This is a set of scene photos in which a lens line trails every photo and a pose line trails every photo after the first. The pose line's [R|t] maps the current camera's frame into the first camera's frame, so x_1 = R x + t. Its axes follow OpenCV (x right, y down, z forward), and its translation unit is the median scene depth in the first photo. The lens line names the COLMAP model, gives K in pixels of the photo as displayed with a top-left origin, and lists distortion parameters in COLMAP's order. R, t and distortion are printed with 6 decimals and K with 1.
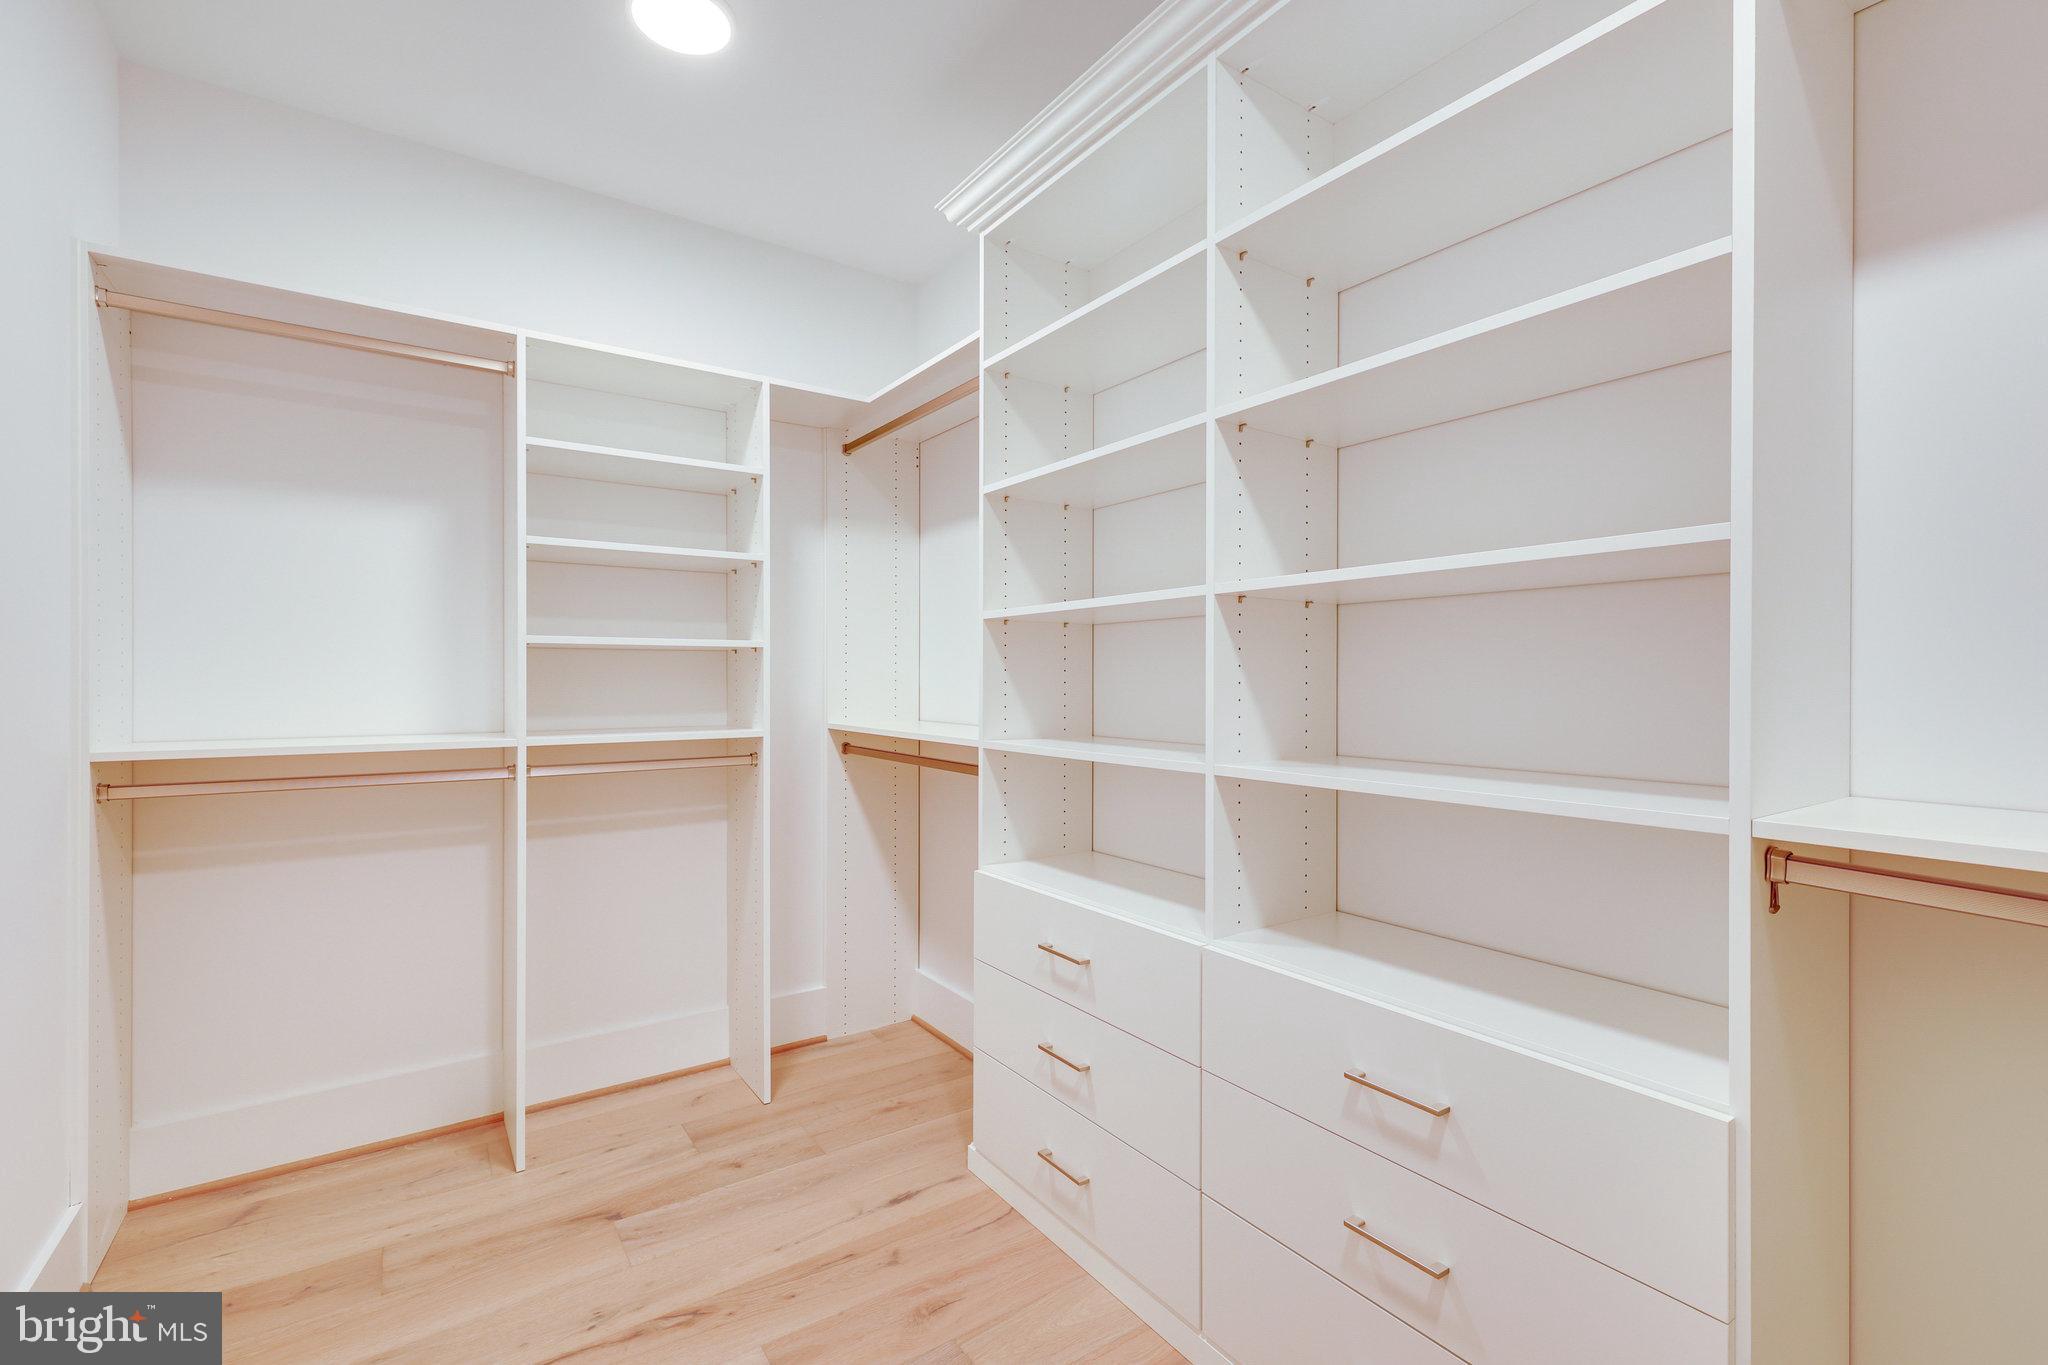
lens RADIAL K [[893.7, 0, 1024.0], [0, 893.7, 682.5], [0, 0, 1]] dist [0.001846, 0.000100]
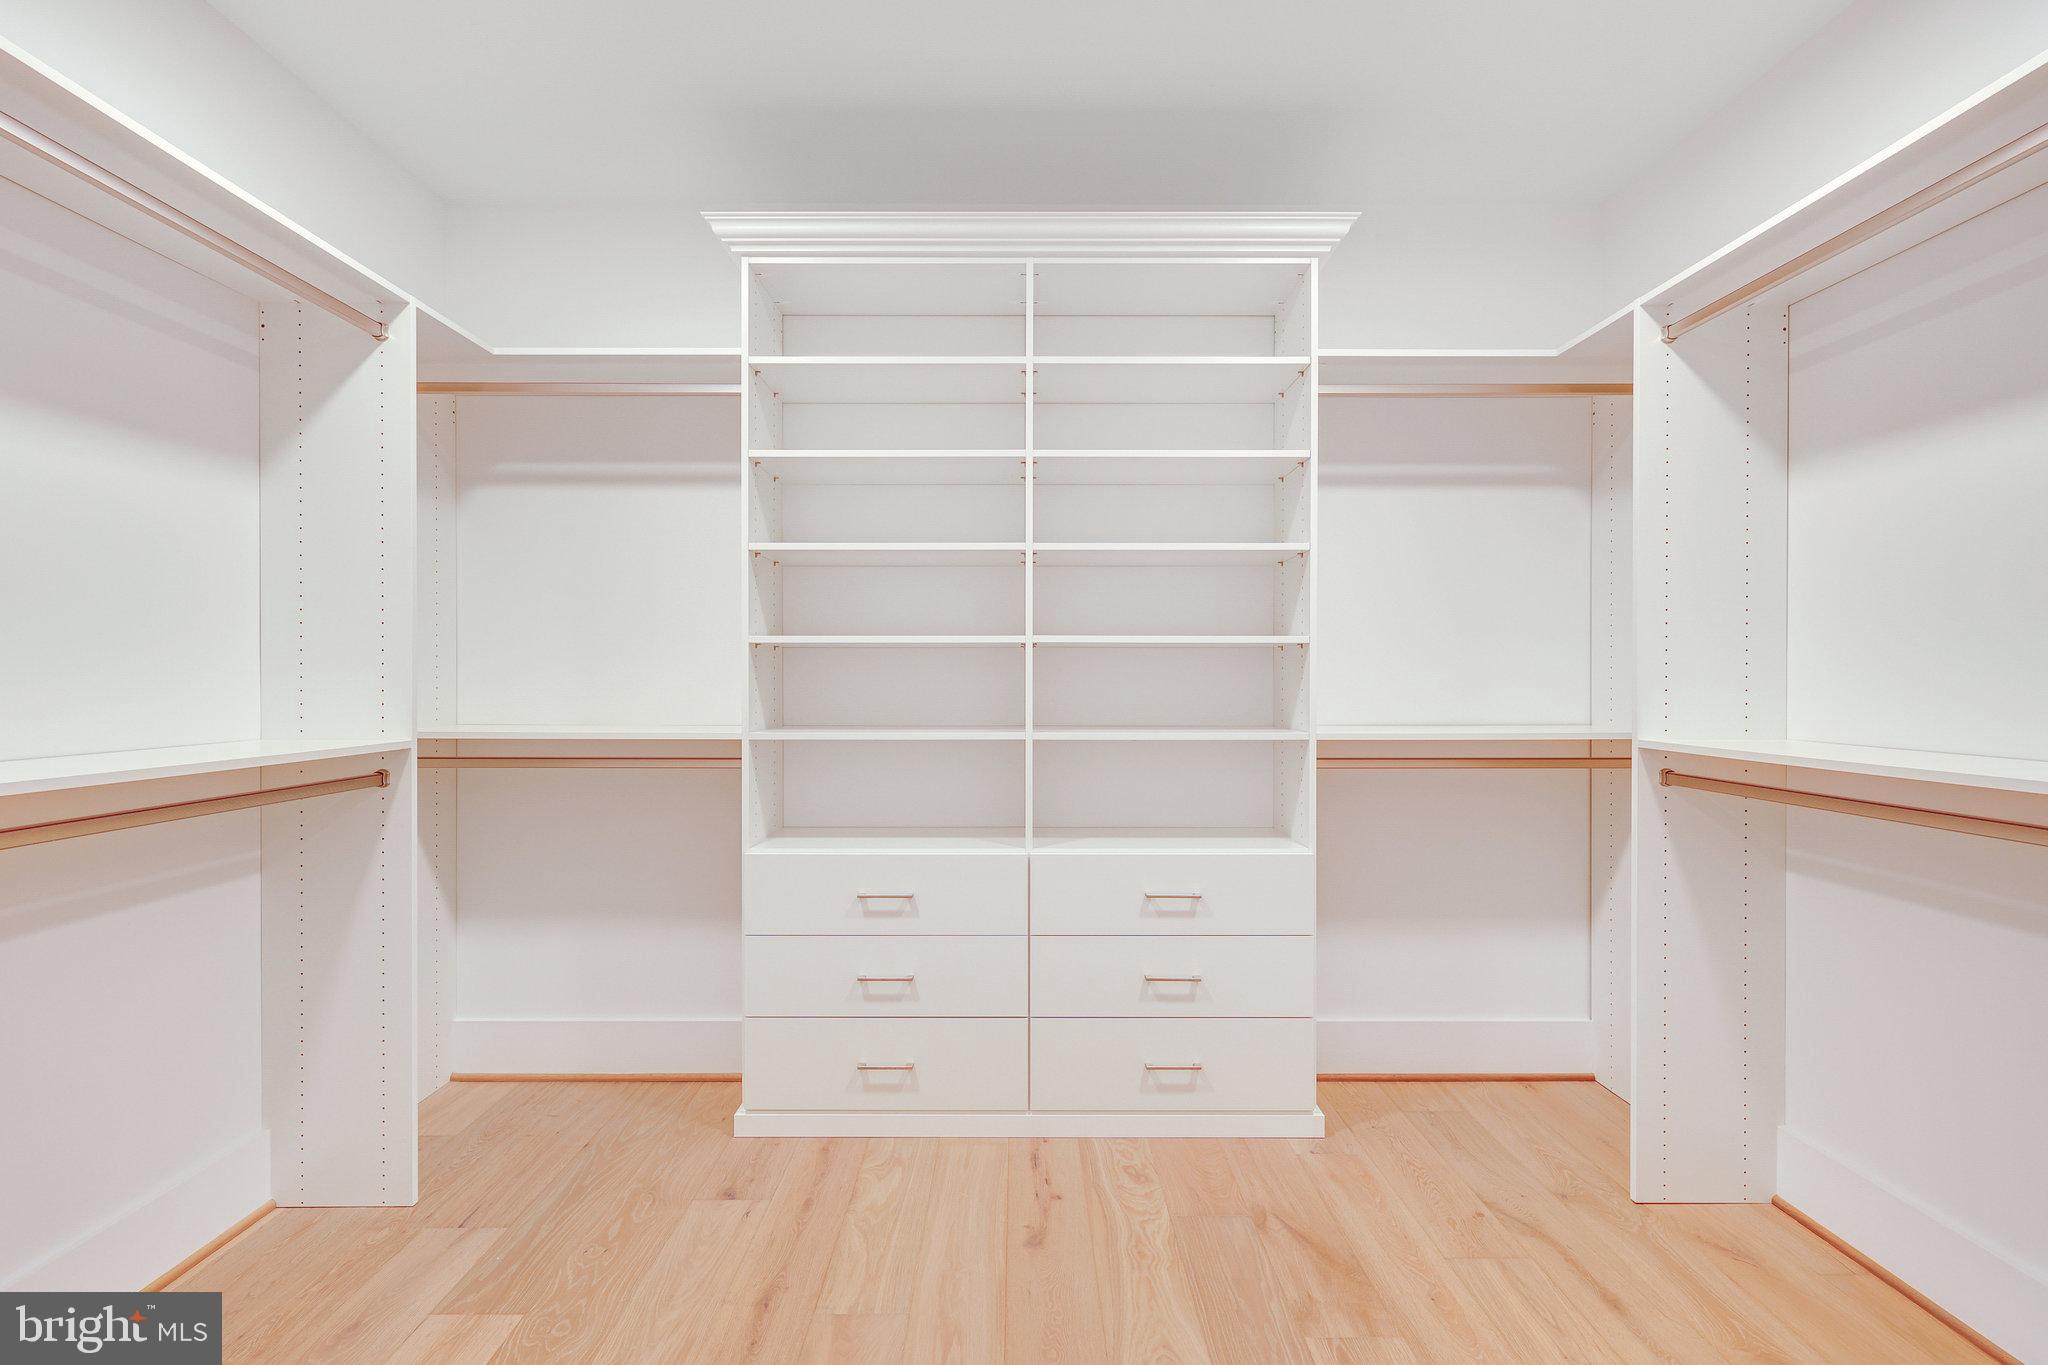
lens RADIAL K [[893.7, 0, 1024.0], [0, 893.7, 682.5], [0, 0, 1]] dist [0.001846, 0.000100]
pose [[0.556362, -0.014284, 0.830817, -0.752103], [0.002924, 0.999880, 0.015232, -0.011246], [-0.830935, -0.006045, 0.556337, 0.121514]]
